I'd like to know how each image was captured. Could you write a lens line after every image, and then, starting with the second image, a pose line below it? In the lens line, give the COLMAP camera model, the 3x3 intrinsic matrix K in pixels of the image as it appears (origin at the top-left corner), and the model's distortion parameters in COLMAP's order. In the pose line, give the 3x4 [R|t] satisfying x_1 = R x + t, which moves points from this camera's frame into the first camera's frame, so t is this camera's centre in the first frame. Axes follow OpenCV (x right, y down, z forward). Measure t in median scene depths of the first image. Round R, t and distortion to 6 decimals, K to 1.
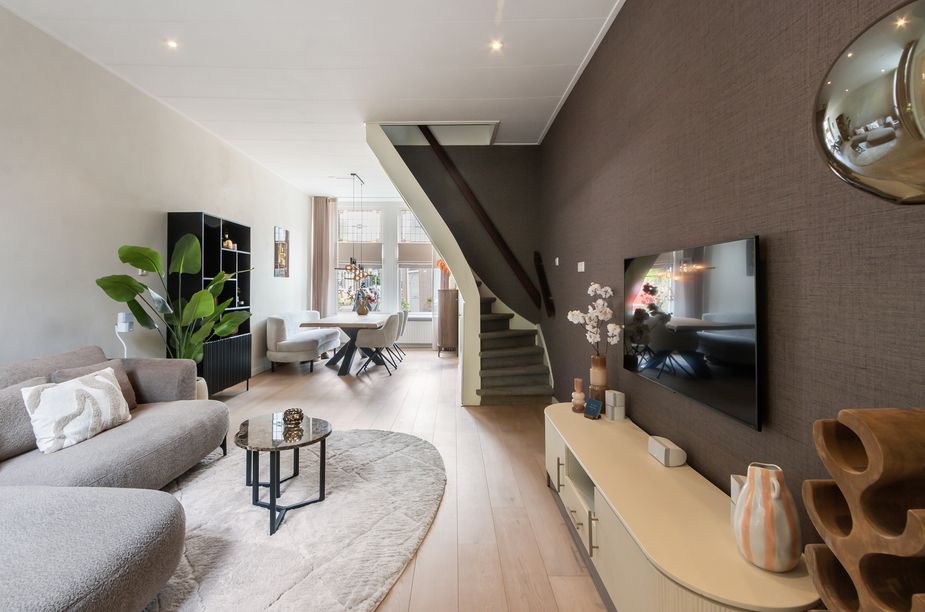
lens RADIAL K [[420.7, 0, 449.5], [0, 420.7, 284.2], [0, 0, 1]] dist [0.005978, -0.000759]
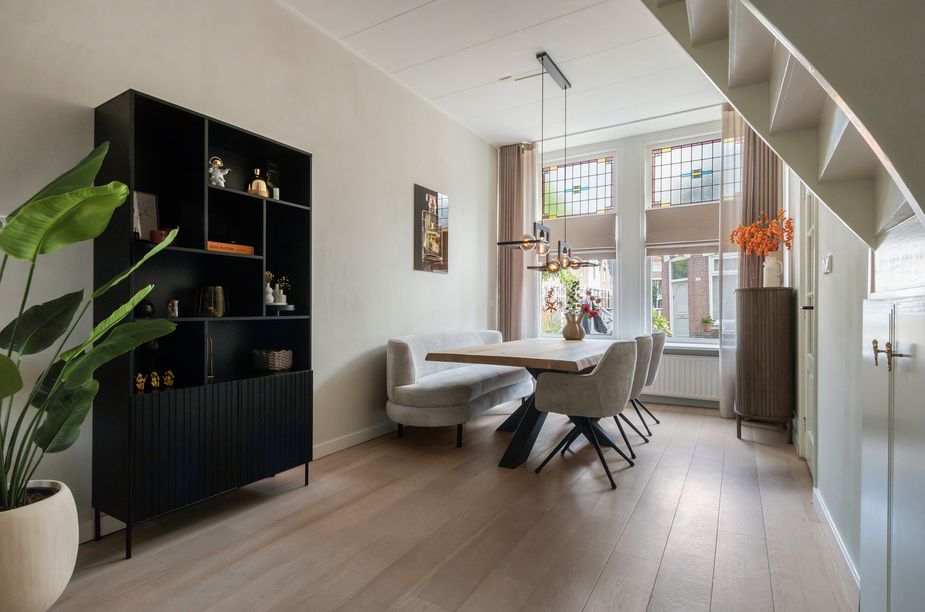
lens RADIAL K [[470.5, 0, 460.1], [0, 470.5, 309.0], [0, 0, 1]] dist [0.020097, 0.000746]
pose [[0.867301, -0.003091, -0.497774, -0.055848], [0.007576, 0.999947, 0.006990, 0.050749], [0.497726, -0.009834, 0.867278, 0.732361]]
